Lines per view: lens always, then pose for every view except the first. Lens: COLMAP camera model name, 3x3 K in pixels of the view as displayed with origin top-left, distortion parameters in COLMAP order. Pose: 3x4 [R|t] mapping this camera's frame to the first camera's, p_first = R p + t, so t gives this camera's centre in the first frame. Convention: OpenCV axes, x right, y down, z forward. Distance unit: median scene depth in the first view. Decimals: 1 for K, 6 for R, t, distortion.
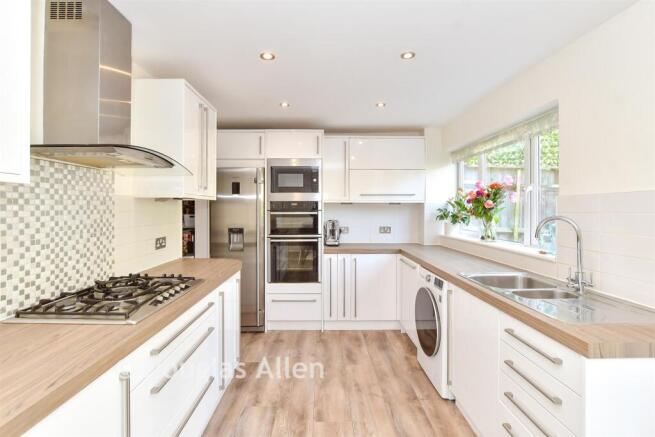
lens RADIAL K [[297.1, 0, 326.7], [0, 297.1, 208.3], [0, 0, 1]] dist [-0.016368, -0.000171]
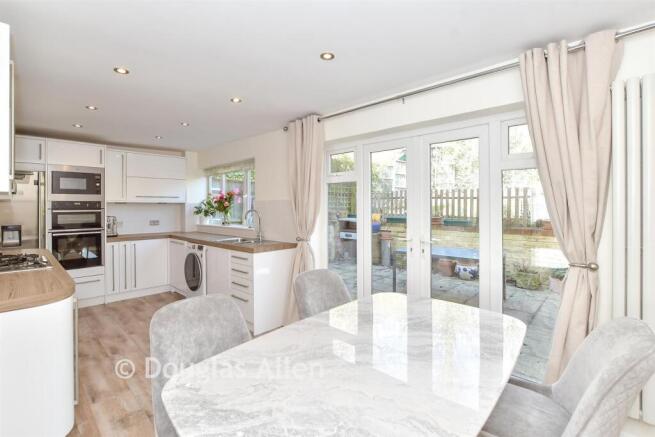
lens RADIAL K [[297.1, 0, 326.7], [0, 297.1, 208.3], [0, 0, 1]] dist [-0.016368, -0.000171]
pose [[0.684312, -0.008019, 0.729145, -0.285882], [0.002571, 0.999960, 0.008584, -0.002344], [-0.729184, -0.004000, 0.684306, -0.558303]]
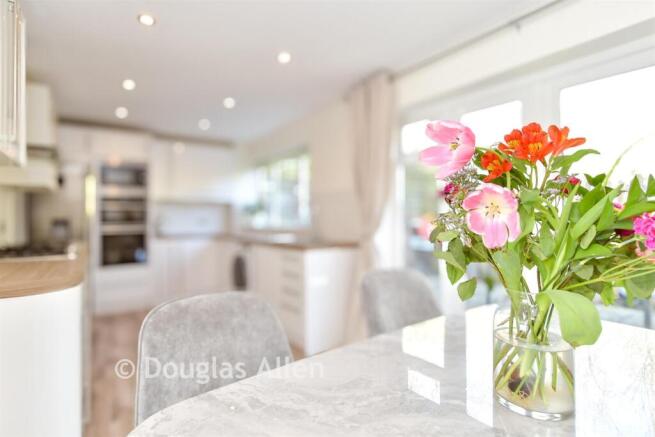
lens RADIAL K [[322.4, 0, 326.0], [0, 322.4, 229.0], [0, 0, 1]] dist [-0.000079, 0.000068]
pose [[0.812548, -0.021276, 0.582506, -0.193806], [0.000933, 0.999380, 0.035200, 0.059752], [-0.582894, -0.028058, 0.812064, -0.438464]]
